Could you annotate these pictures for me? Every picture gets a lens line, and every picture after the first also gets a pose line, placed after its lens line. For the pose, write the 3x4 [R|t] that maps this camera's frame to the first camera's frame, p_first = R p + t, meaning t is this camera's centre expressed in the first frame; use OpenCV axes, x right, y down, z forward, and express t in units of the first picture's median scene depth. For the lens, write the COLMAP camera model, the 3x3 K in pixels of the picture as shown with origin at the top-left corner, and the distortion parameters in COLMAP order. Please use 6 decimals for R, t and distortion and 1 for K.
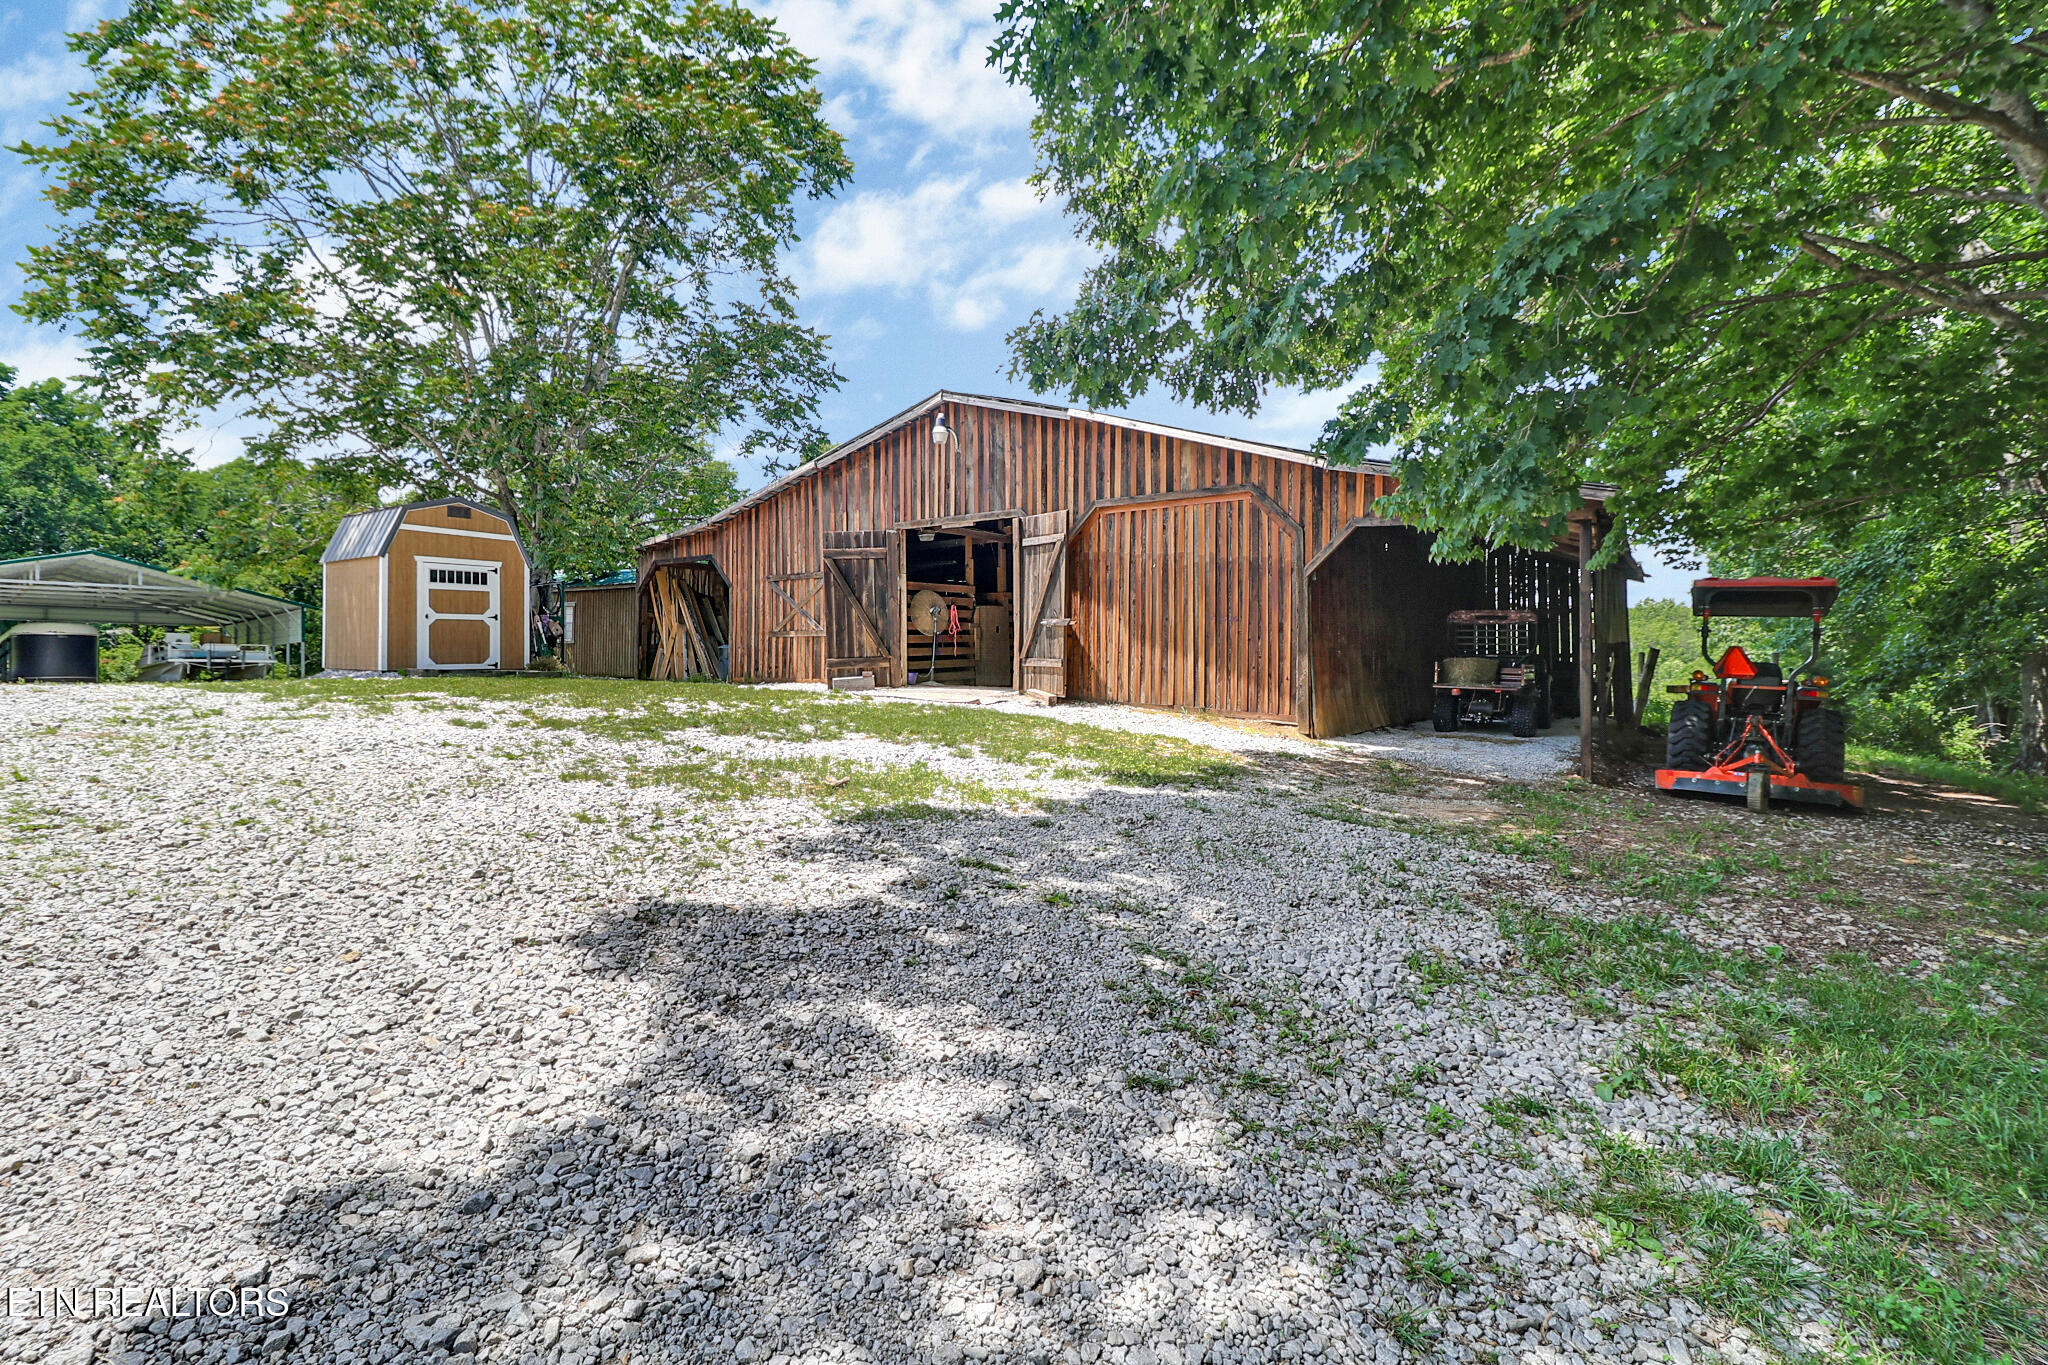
lens RADIAL K [[941.9, 0, 1011.2], [0, 941.9, 652.3], [0, 0, 1]] dist [0.006410, -0.011769]
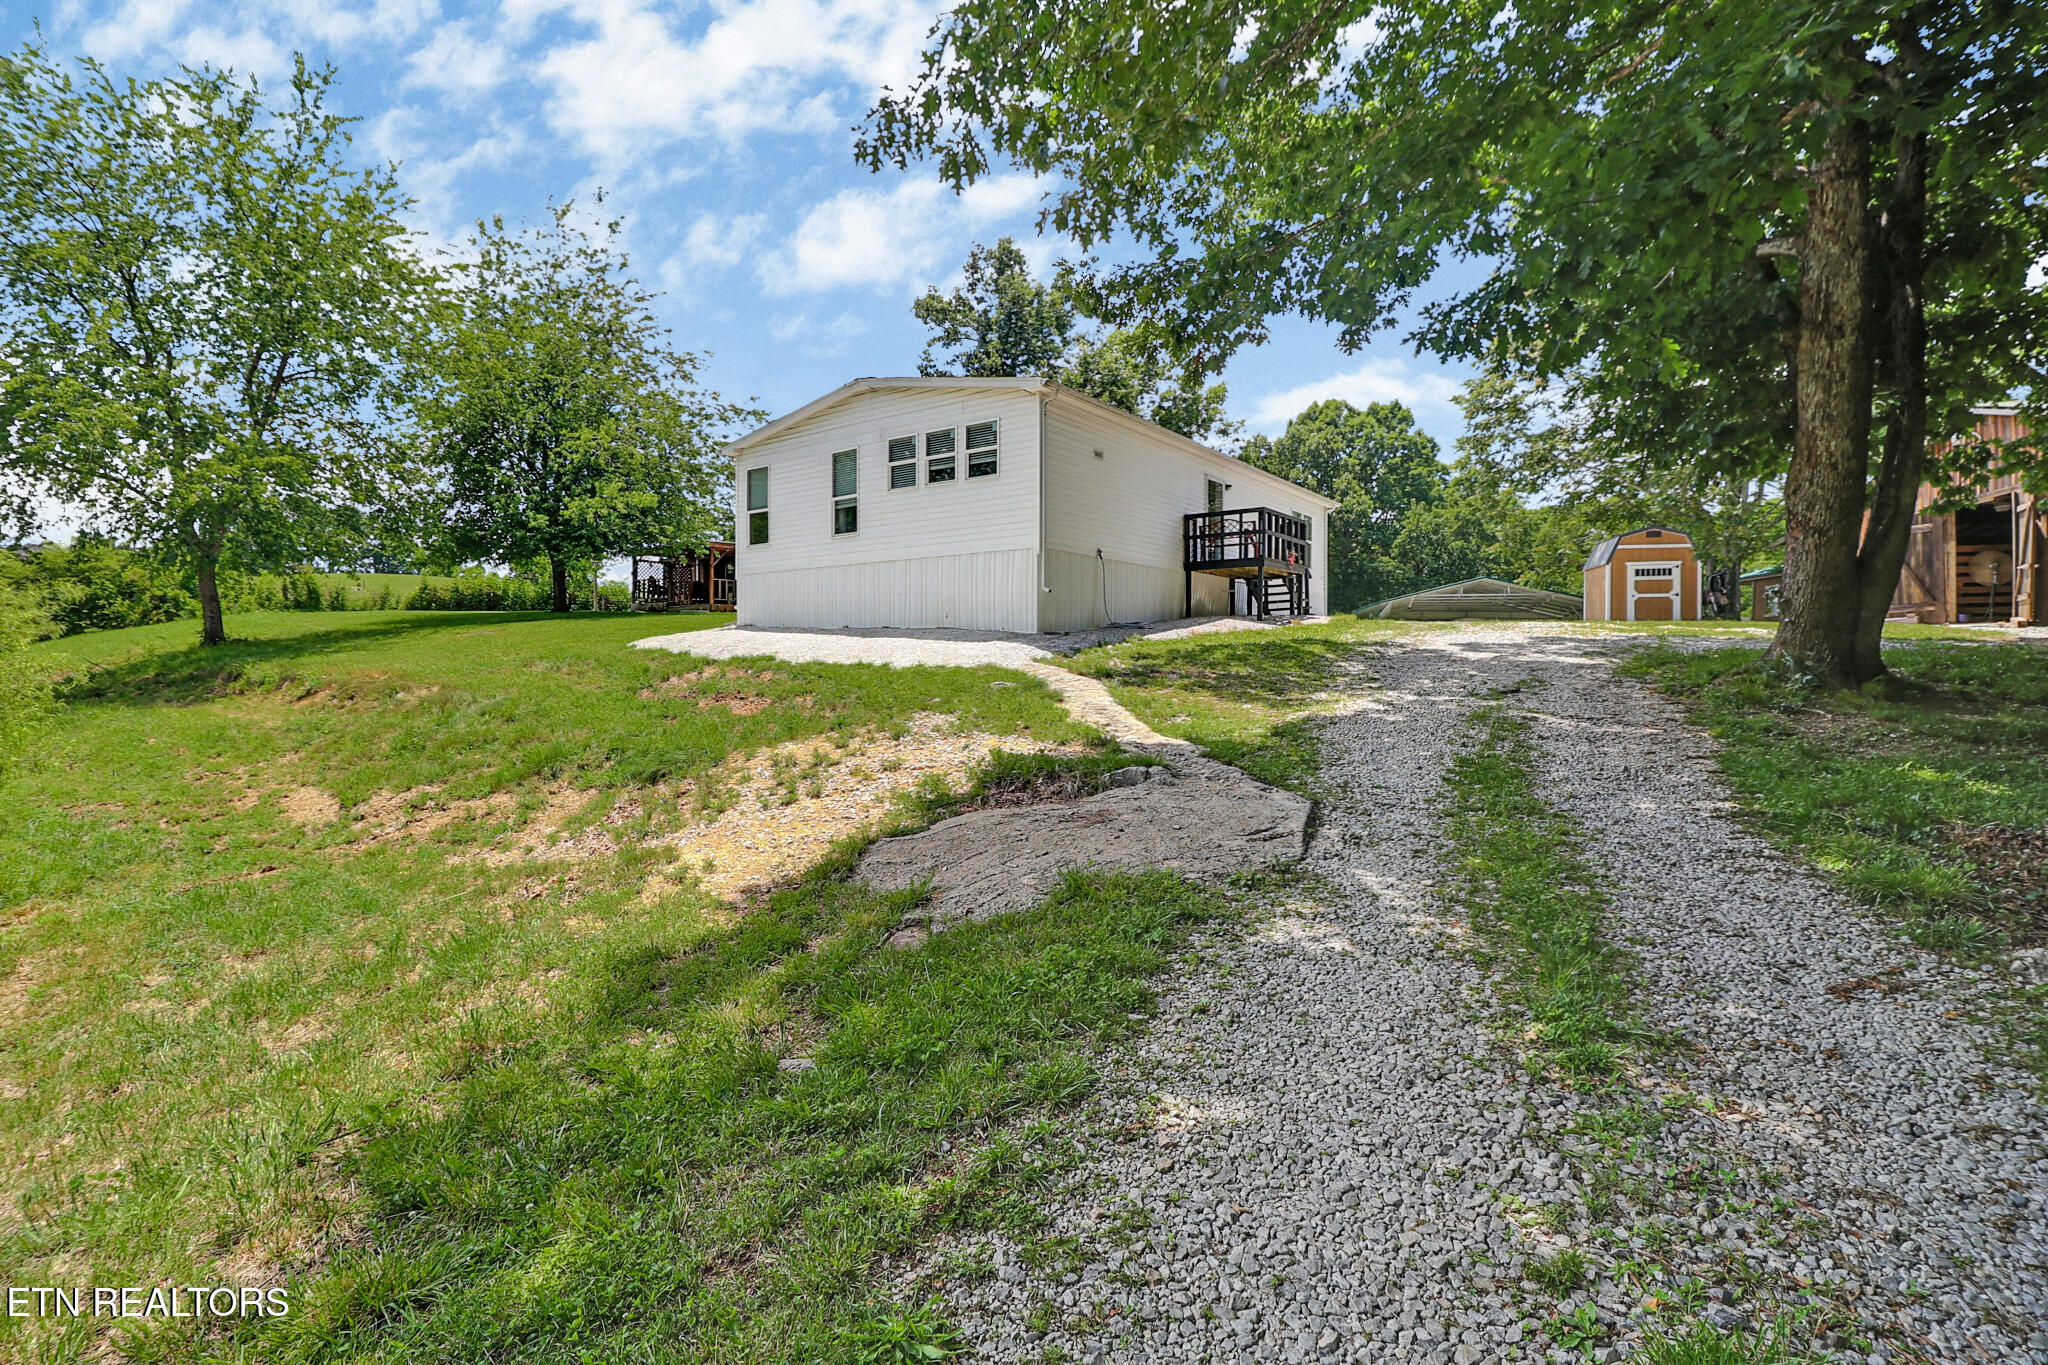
lens RADIAL K [[941.9, 0, 1011.2], [0, 941.9, 652.3], [0, 0, 1]] dist [0.006410, -0.011769]
pose [[0.308246, -0.007776, -0.951275, 0.680478], [-0.000486, 0.999965, -0.008332, 0.080609], [0.951306, 0.003030, 0.308232, -0.634118]]
